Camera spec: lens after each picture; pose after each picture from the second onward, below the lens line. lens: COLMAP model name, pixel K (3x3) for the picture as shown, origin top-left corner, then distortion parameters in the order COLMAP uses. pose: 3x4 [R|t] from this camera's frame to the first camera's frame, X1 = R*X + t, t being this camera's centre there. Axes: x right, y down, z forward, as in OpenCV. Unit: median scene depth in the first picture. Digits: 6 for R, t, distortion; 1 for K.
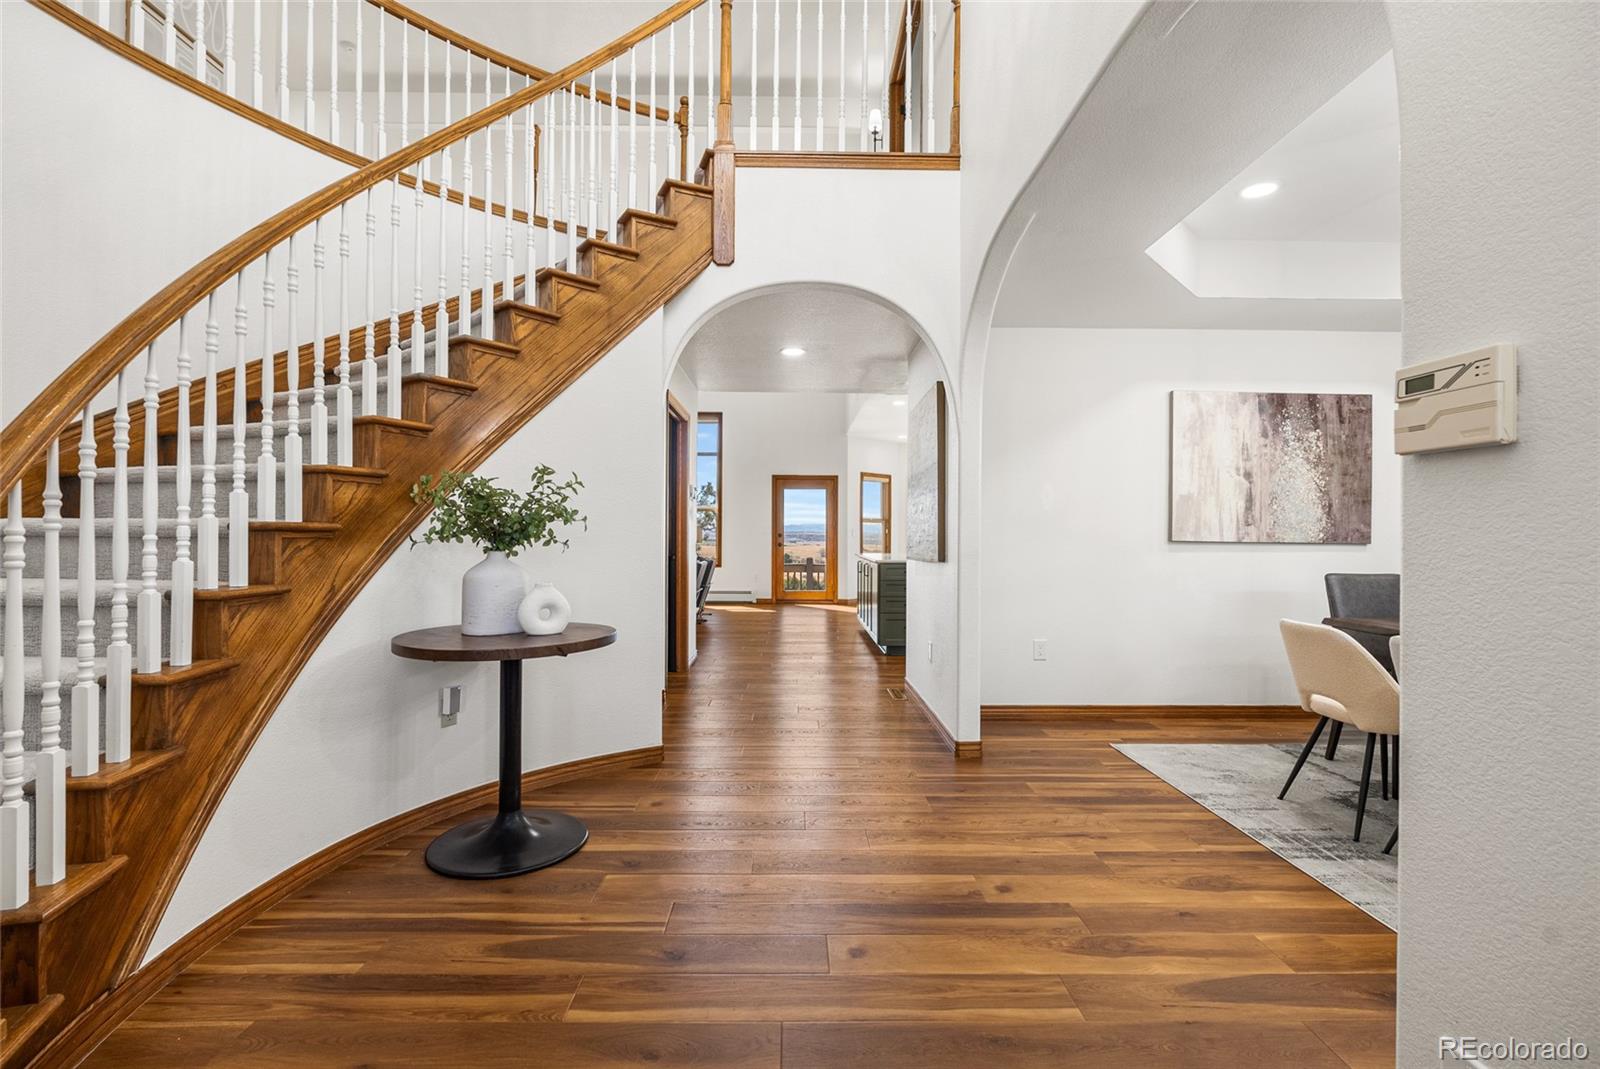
lens RADIAL K [[709.1, 0, 799.7], [0, 709.1, 539.1], [0, 0, 1]] dist [-0.002130, 0.000091]
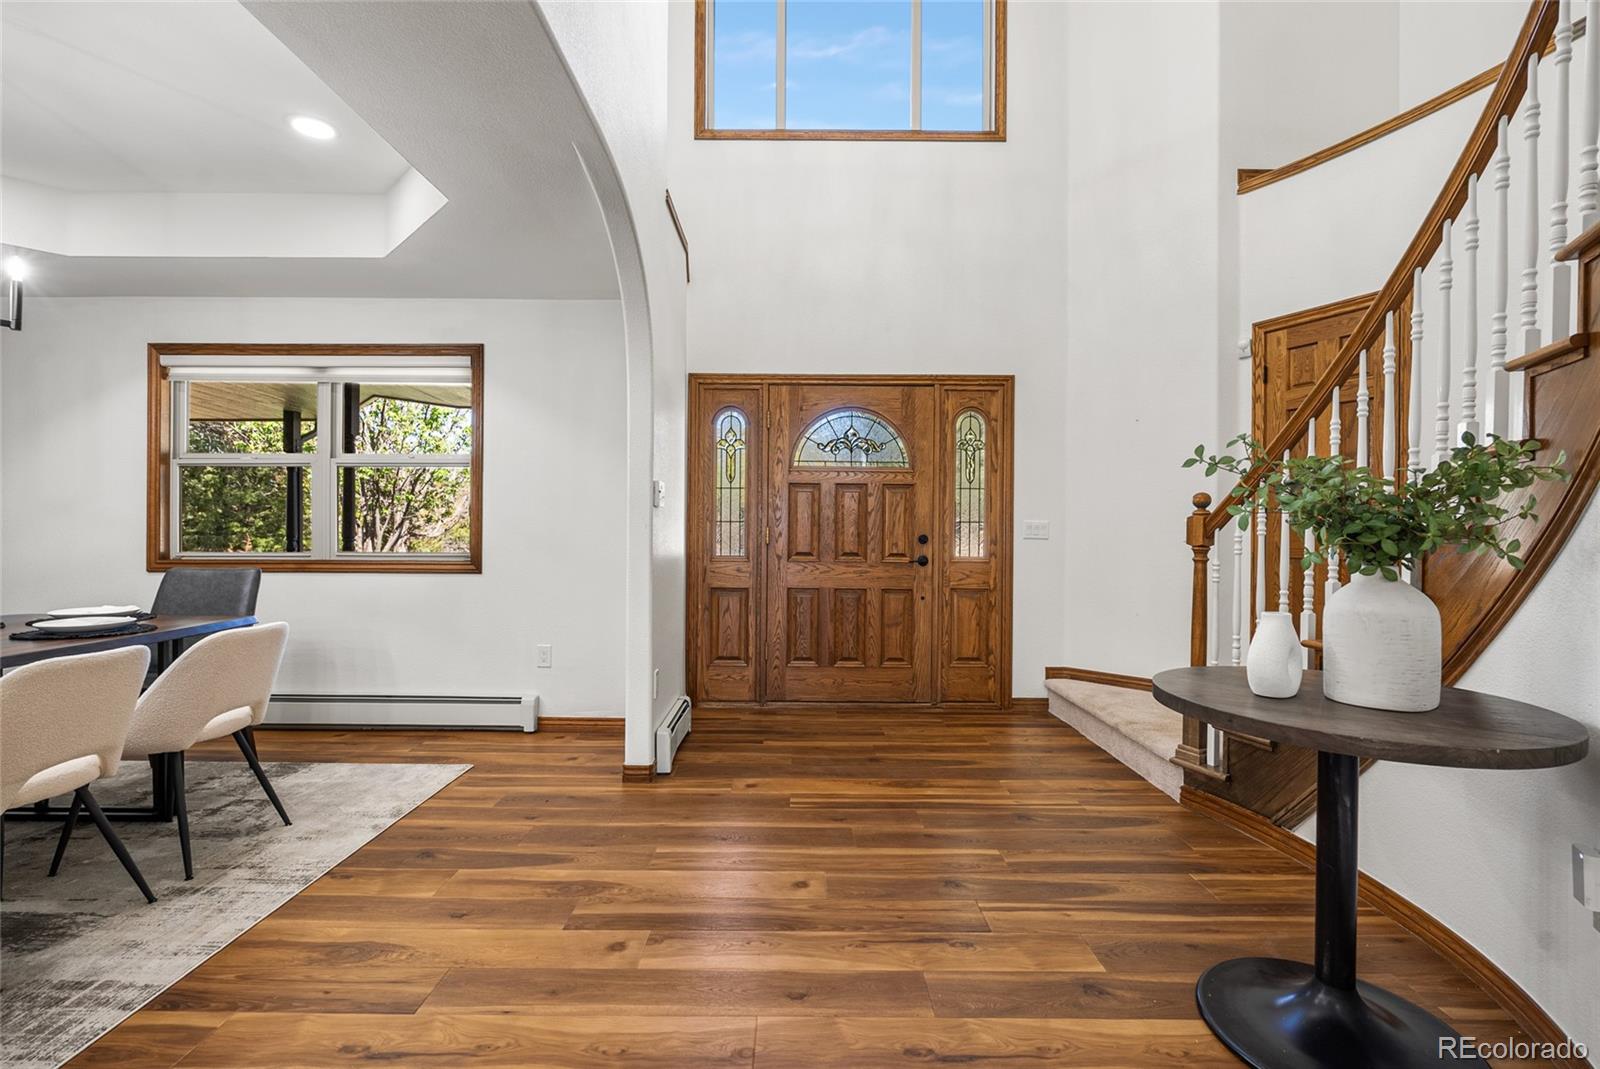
lens RADIAL K [[699.8, 0, 794.6], [0, 699.8, 529.8], [0, 0, 1]] dist [-0.009992, -0.000006]
pose [[-0.999863, -0.012689, 0.010612, 0.072775], [-0.012680, 0.999919, 0.000913, -0.008933], [-0.010623, 0.000778, -0.999943, 1.843815]]
